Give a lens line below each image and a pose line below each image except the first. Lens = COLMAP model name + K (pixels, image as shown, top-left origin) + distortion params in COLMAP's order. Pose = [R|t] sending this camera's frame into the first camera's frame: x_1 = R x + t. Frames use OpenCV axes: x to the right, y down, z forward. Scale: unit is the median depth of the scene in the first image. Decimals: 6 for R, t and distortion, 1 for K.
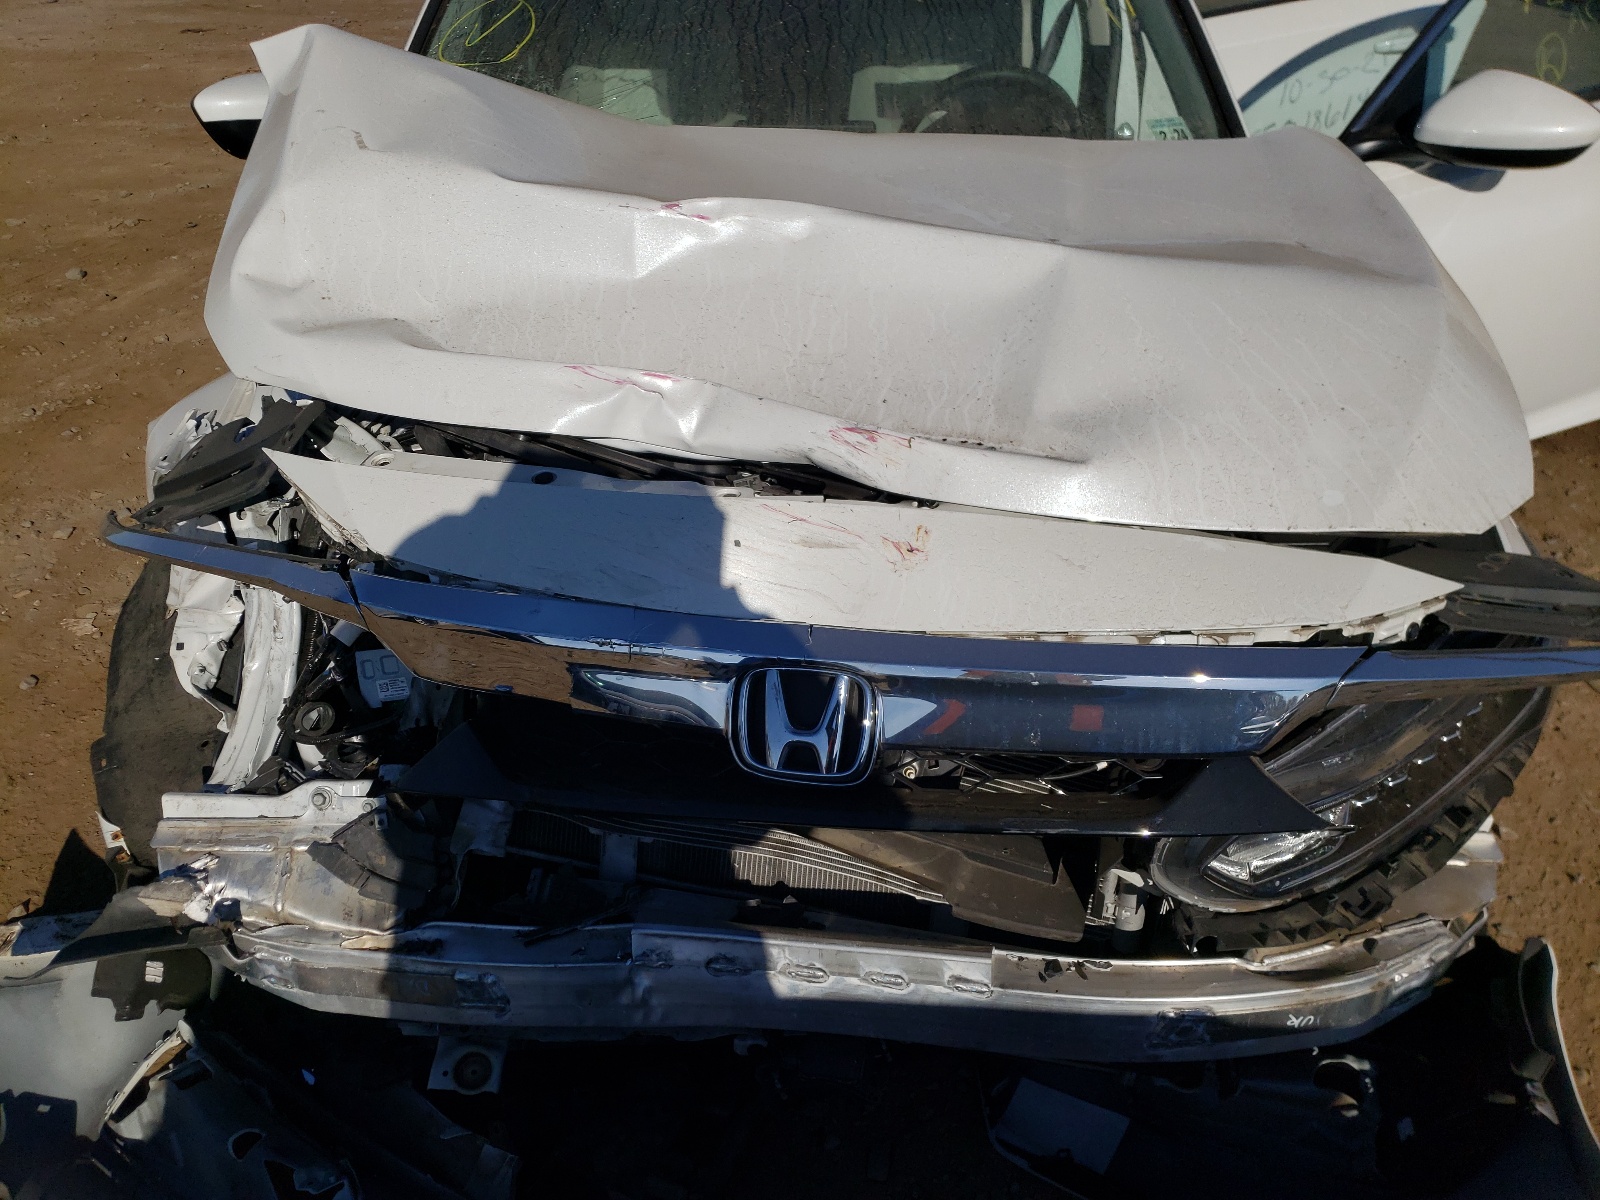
lens RADIAL K [[1267.3, 0, 800.0], [0, 1267.3, 600.0], [0, 0, 1]] dist [0.005631, 0.001523]
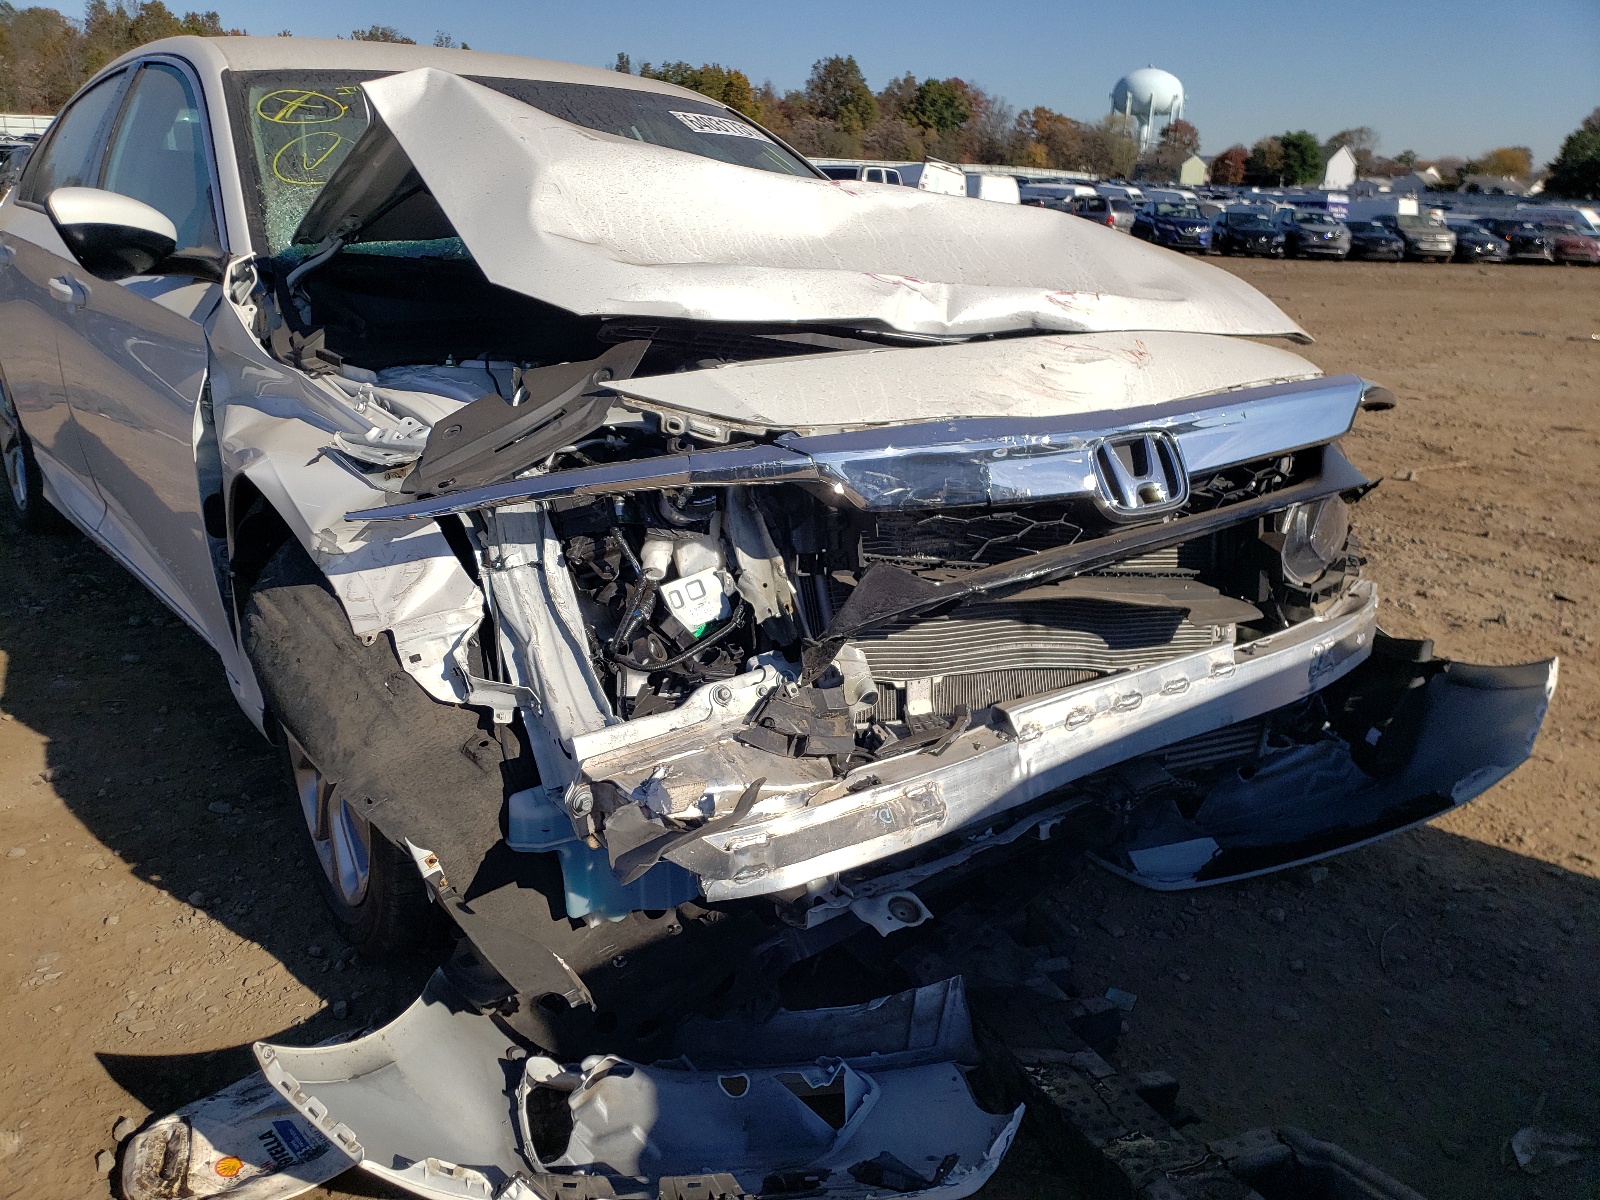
lens RADIAL K [[1267.3, 0, 800.0], [0, 1267.3, 600.0], [0, 0, 1]] dist [0.005631, 0.001523]
pose [[0.775596, -0.175237, 0.606418, -0.926184], [0.323956, 0.935028, -0.144137, 0.248666], [-0.541760, 0.308245, 0.781973, 0.122055]]
